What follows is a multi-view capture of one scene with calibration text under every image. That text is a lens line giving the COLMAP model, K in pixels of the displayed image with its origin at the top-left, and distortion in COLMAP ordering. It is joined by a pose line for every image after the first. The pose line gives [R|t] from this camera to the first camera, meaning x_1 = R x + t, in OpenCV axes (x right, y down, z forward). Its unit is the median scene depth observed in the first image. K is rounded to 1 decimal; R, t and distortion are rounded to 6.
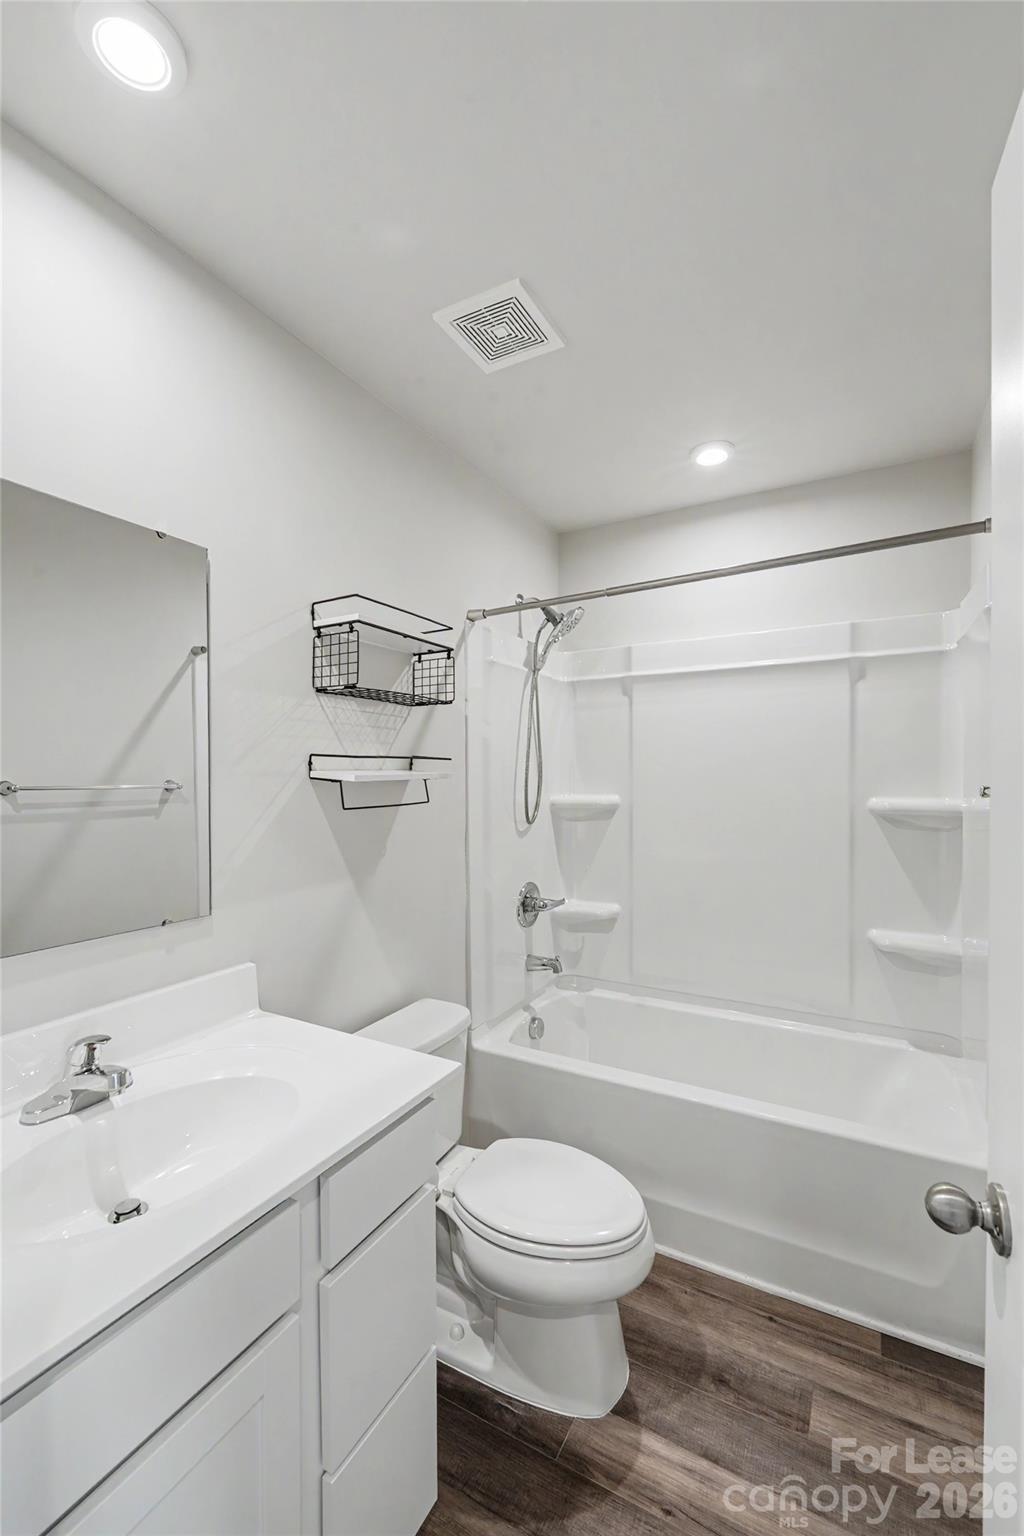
lens RADIAL K [[639.2, 0, 518.0], [0, 639.2, 786.0], [0, 0, 1]] dist [0.001360, -0.000120]
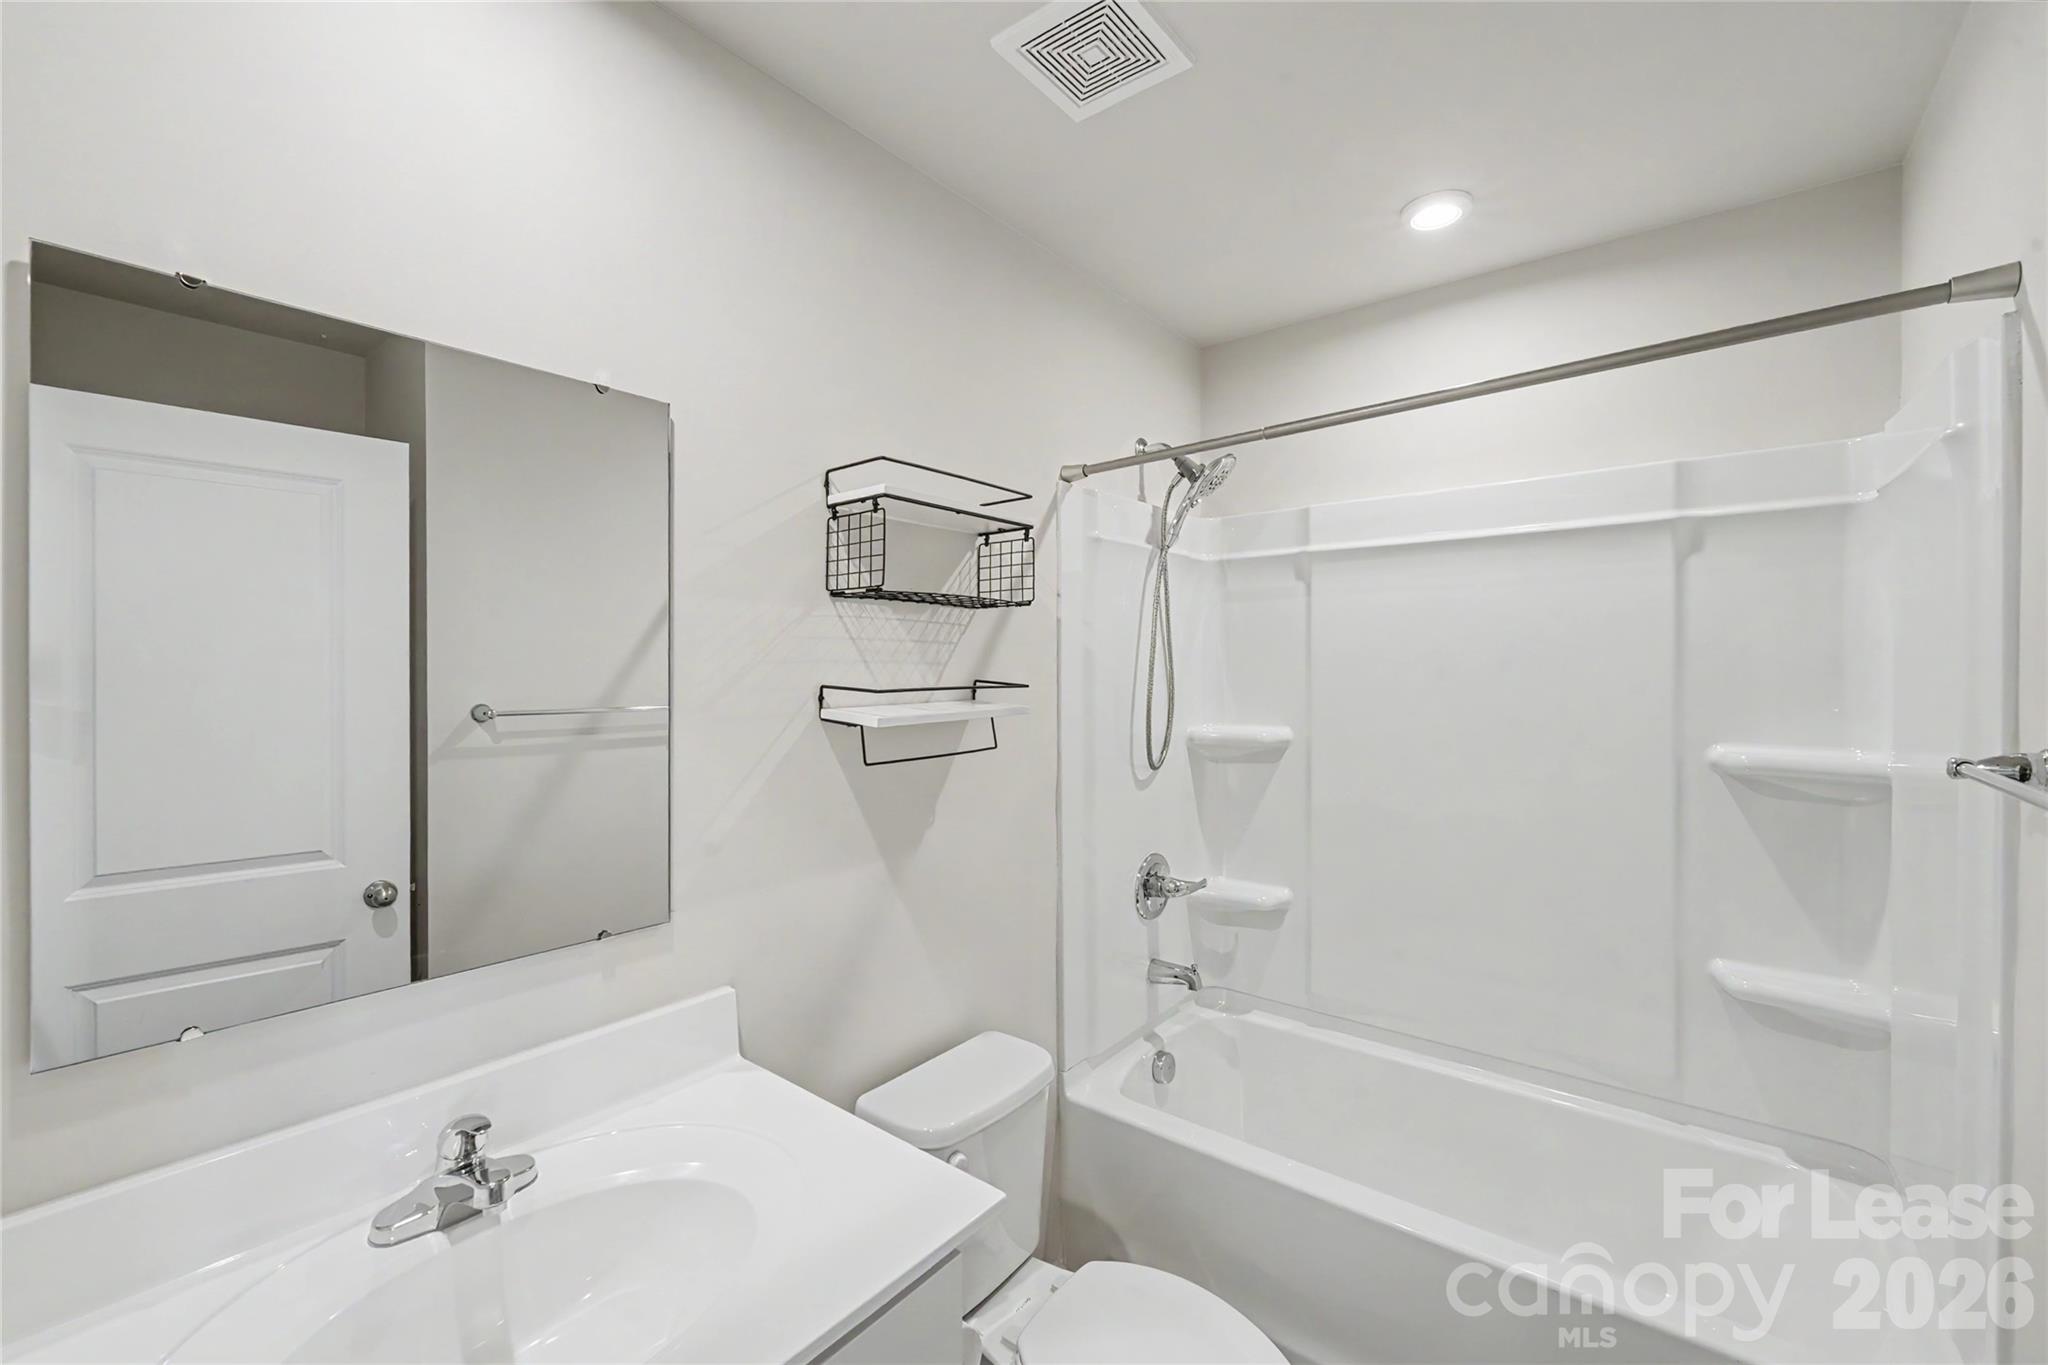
lens RADIAL K [[836.4, 0, 1020.0], [0, 836.4, 671.8], [0, 0, 1]] dist [0.000398, -0.000256]
pose [[0.984911, 0.003402, -0.173030, 0.036390], [-0.005557, 0.999913, -0.011974, -0.040486], [0.172975, 0.012755, 0.984844, 0.097998]]
